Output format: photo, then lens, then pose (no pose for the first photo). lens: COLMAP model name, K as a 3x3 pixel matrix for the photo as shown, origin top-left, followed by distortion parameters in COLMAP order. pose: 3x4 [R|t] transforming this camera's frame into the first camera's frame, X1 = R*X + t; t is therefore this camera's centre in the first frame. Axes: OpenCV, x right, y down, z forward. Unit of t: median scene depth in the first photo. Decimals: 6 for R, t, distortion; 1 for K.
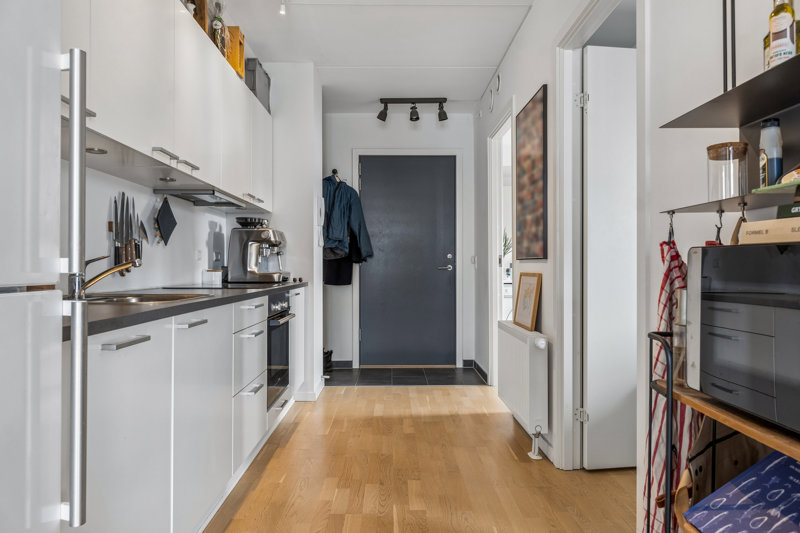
lens RADIAL K [[566.0, 0, 398.4], [0, 566.0, 264.6], [0, 0, 1]] dist [0.001235, -0.000016]
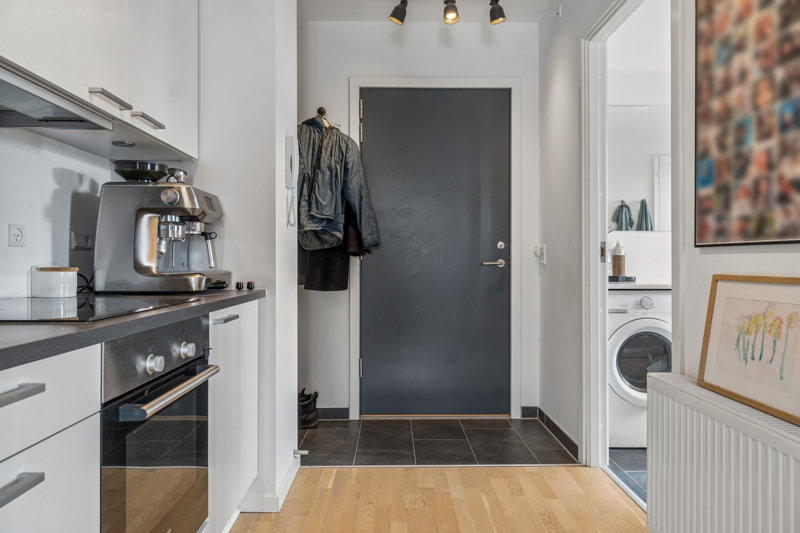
lens RADIAL K [[598.6, 0, 401.0], [0, 598.6, 263.7], [0, 0, 1]] dist [-0.002599, 0.000183]
pose [[0.999996, 0.001727, 0.002304, -0.028567], [-0.001742, 0.999977, 0.006490, 0.001965], [-0.002293, -0.006494, 0.999976, 0.380066]]
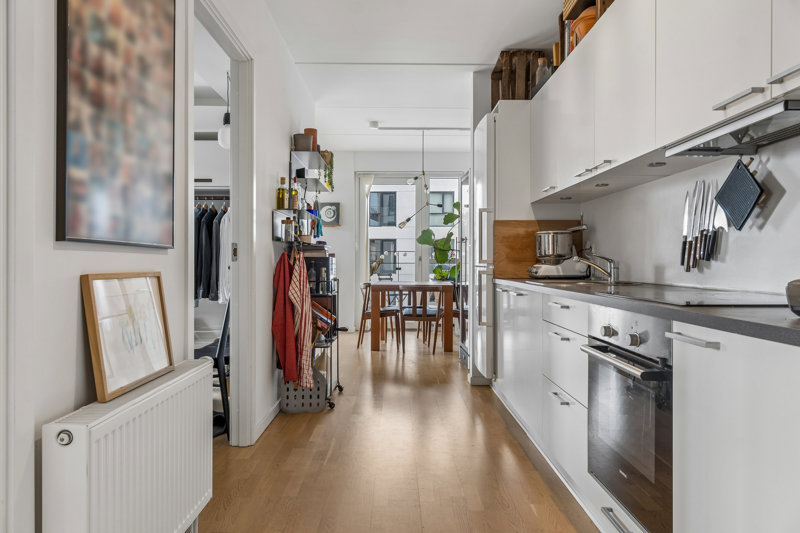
lens RADIAL K [[566.0, 0, 400.7], [0, 566.0, 264.5], [0, 0, 1]] dist [0.001235, -0.000016]
pose [[-0.999968, 0.001107, 0.007947, -0.008574], [0.001155, 0.999982, 0.005956, 0.002998], [-0.007940, 0.005965, -0.999951, 1.497432]]
